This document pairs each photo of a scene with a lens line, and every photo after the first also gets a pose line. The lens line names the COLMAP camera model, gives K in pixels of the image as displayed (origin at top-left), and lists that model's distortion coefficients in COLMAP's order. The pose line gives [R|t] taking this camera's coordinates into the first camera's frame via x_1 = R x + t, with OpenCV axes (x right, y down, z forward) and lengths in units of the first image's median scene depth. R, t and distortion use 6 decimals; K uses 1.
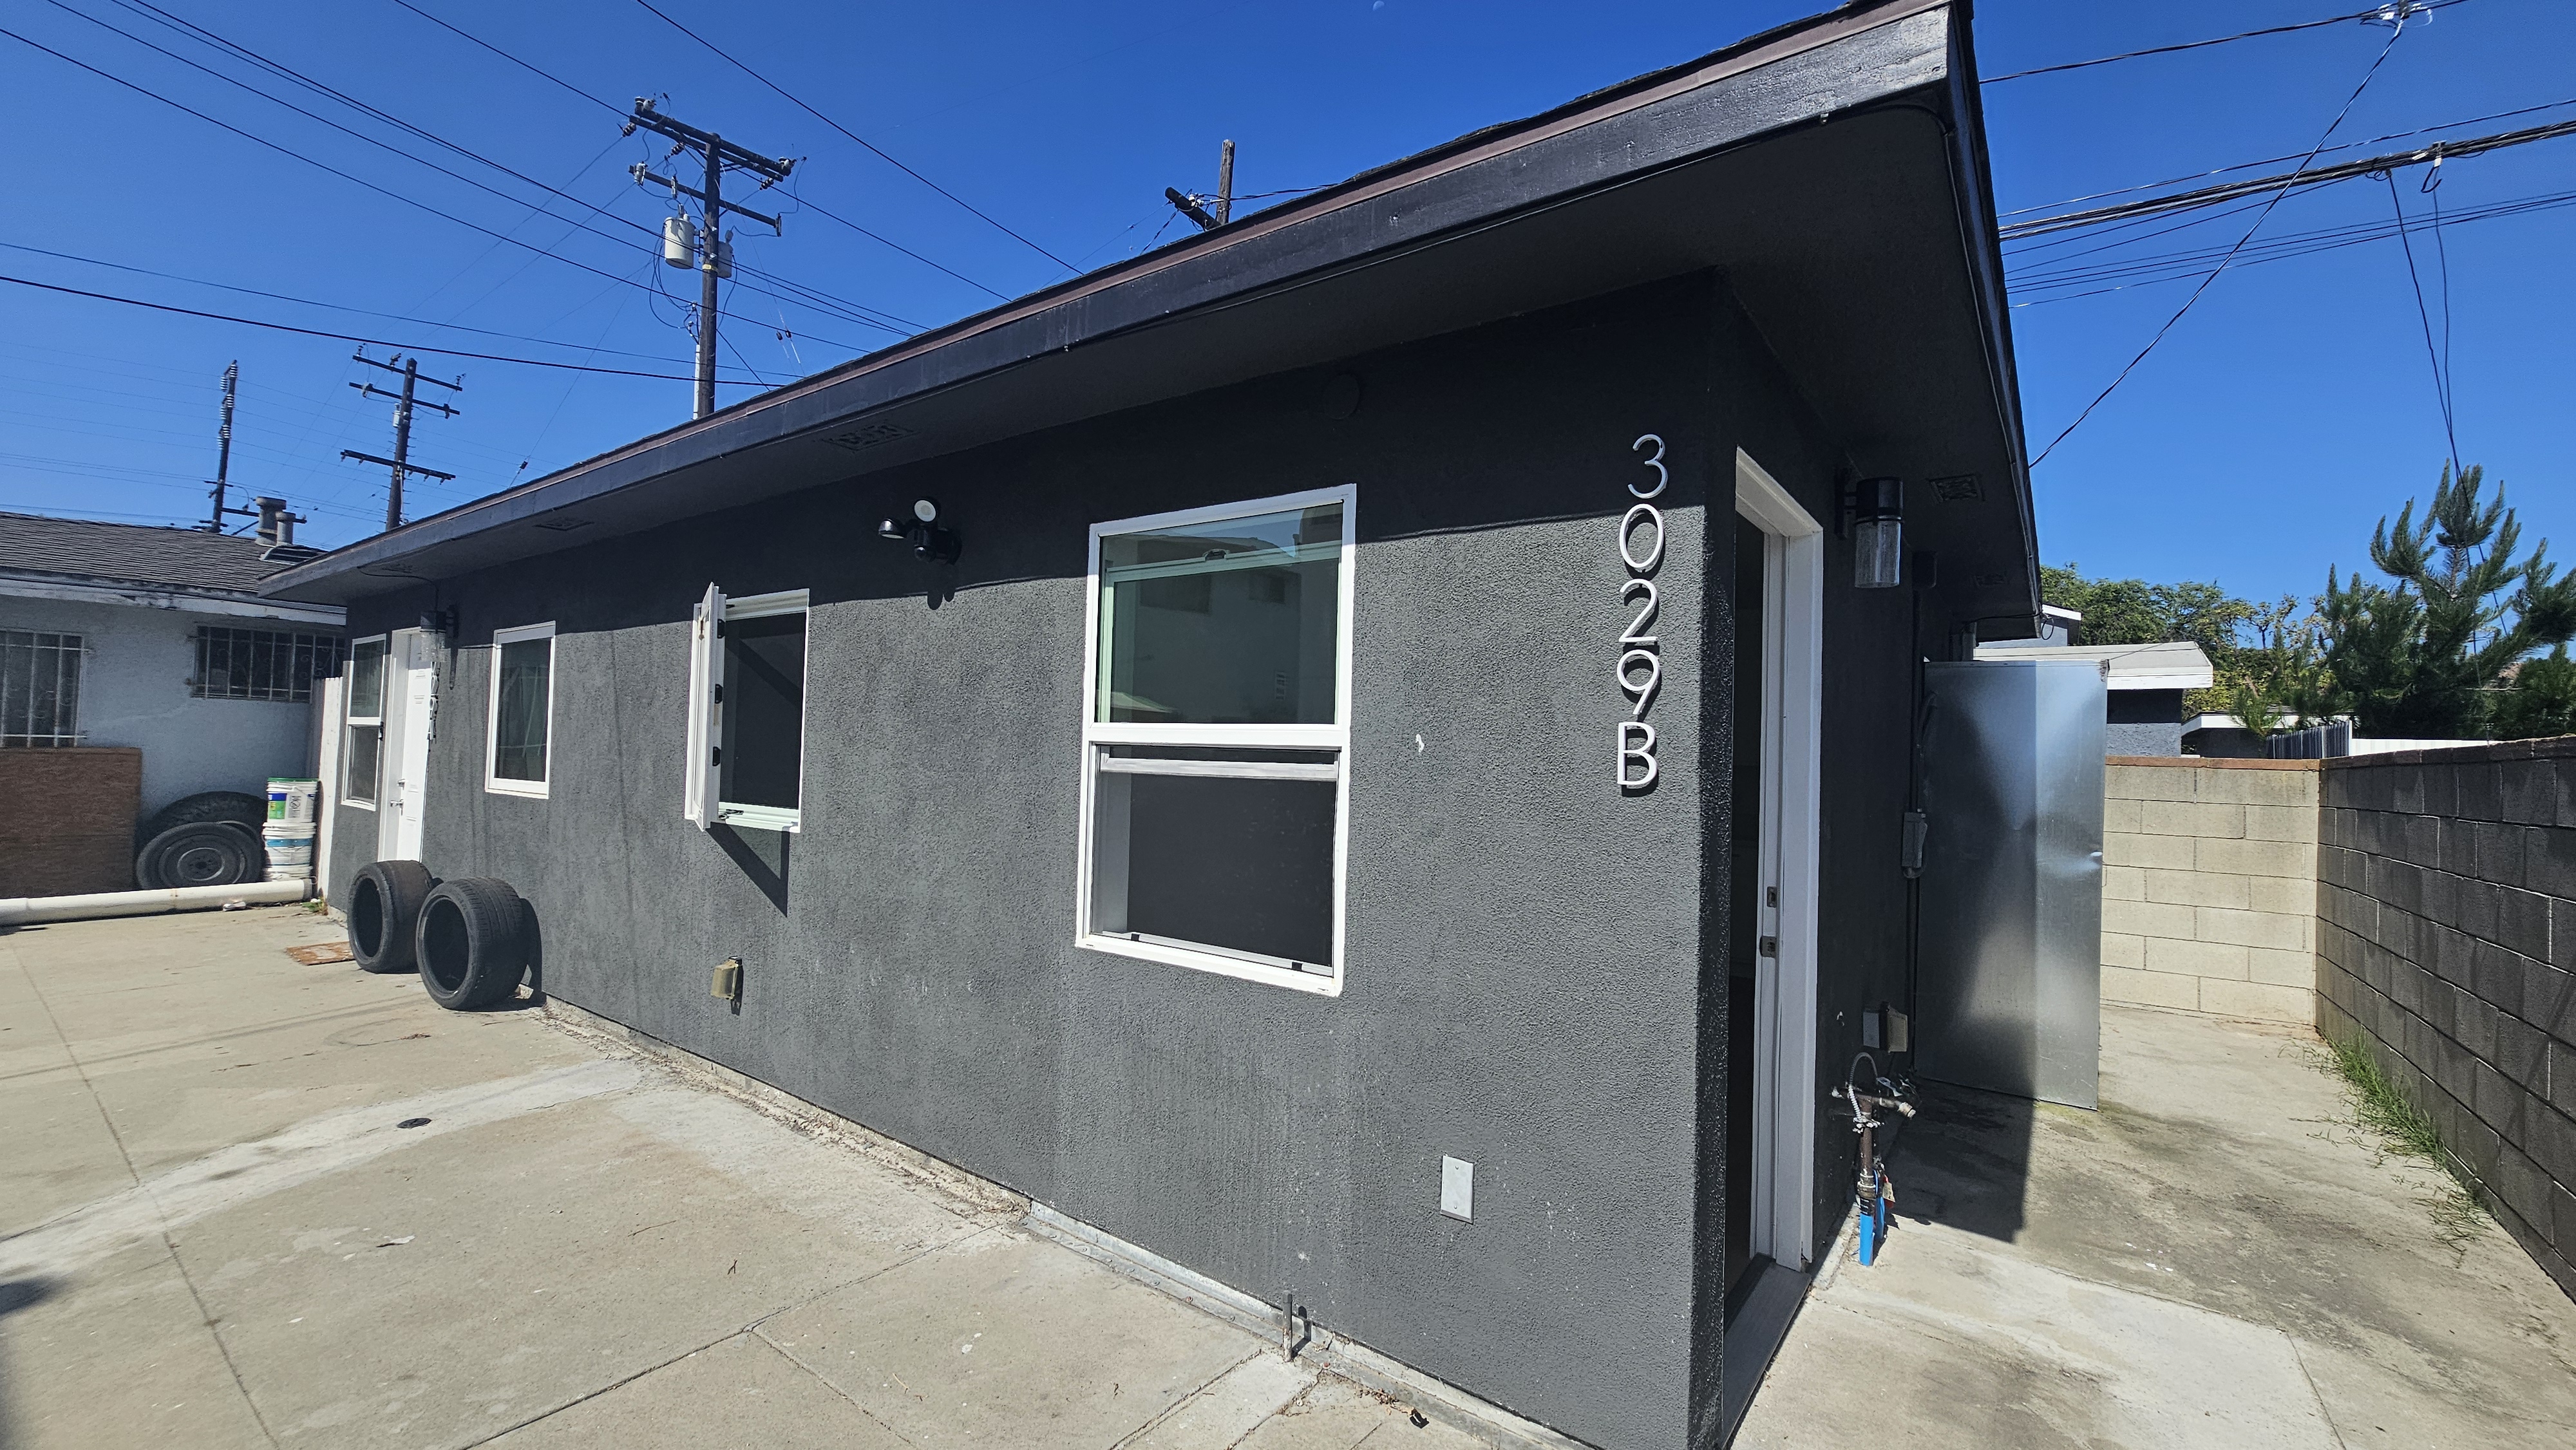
lens RADIAL K [[1039.3, 0, 1288.0], [0, 1039.3, 725.0], [0, 0, 1]] dist [-0.000086, -0.000201]
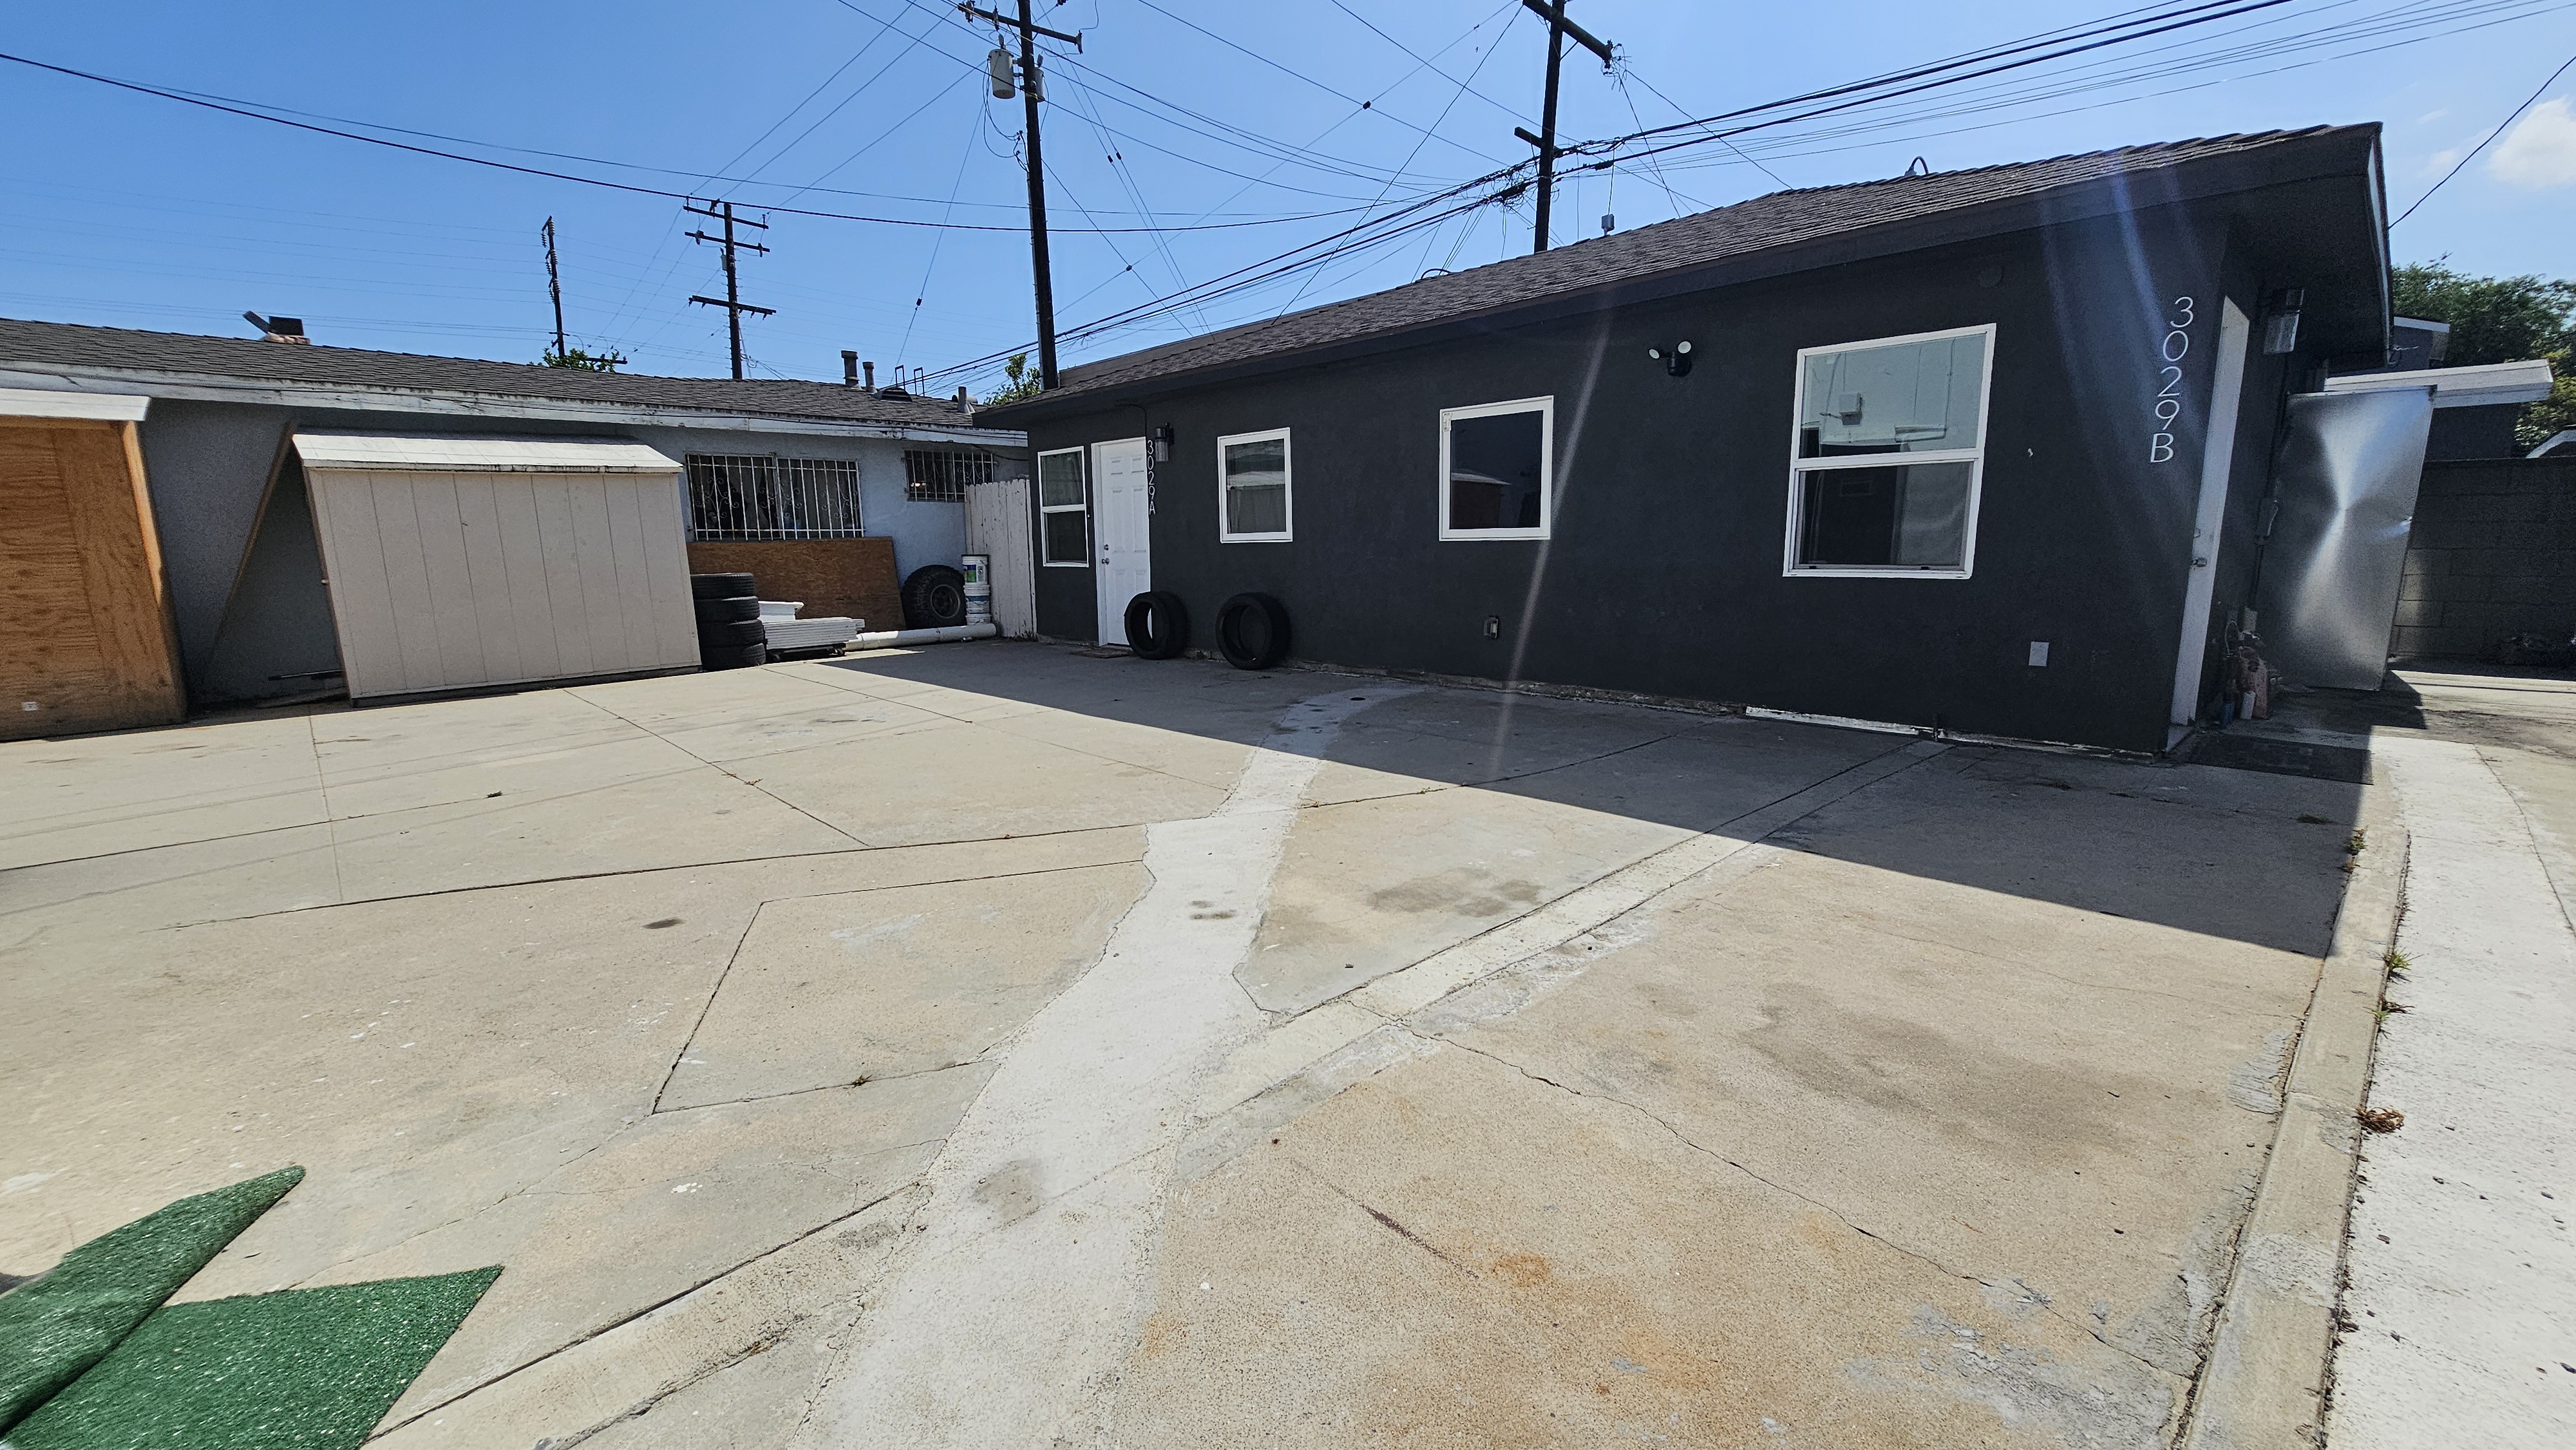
lens RADIAL K [[1039.3, 0, 1288.0], [0, 1039.3, 725.0], [0, 0, 1]] dist [-0.000086, -0.000201]
pose [[0.984944, -0.014616, -0.172257, -0.277864], [0.049274, 0.978824, 0.198686, 0.017862], [0.165705, -0.204182, 0.964807, -0.388224]]
